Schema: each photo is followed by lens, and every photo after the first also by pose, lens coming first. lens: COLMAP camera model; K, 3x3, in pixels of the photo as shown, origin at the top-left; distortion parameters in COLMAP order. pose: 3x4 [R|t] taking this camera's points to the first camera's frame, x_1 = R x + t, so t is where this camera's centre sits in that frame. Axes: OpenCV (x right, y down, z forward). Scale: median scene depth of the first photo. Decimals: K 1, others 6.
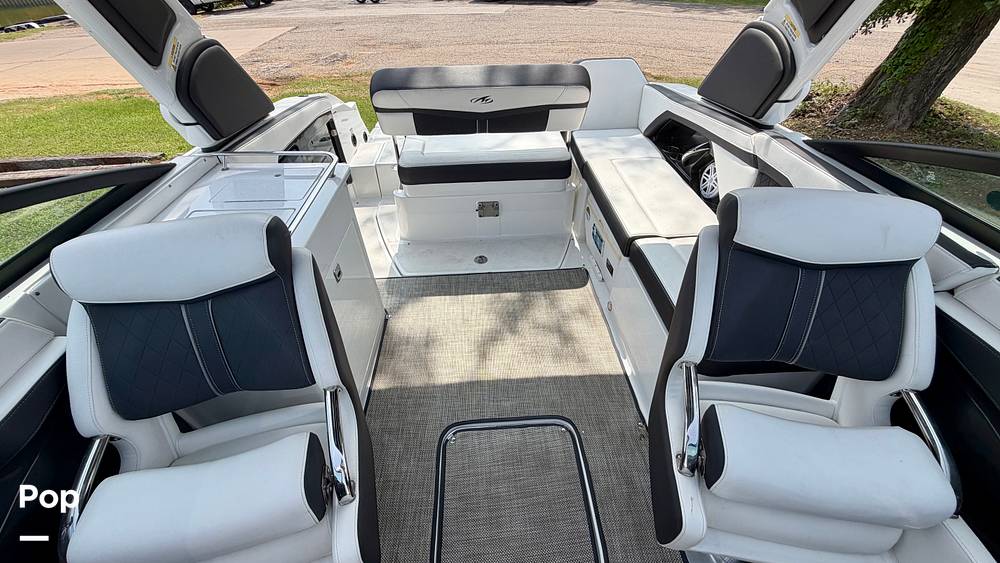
lens RADIAL K [[400.8, 0, 496.9], [0, 400.8, 280.5], [0, 0, 1]] dist [-0.000929, 0.000617]
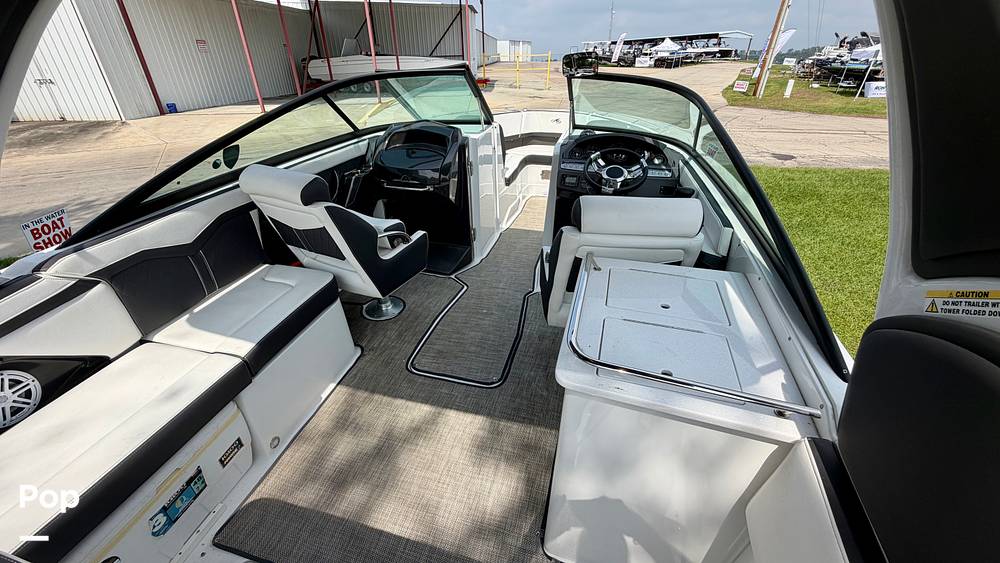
lens RADIAL K [[400.8, 0, 496.9], [0, 400.8, 280.5], [0, 0, 1]] dist [-0.000929, 0.000617]
pose [[-0.948852, -0.144977, 0.280466, -0.441528], [0.220179, 0.332813, 0.916928, -0.921503], [-0.226276, 0.931782, -0.283870, 1.073449]]
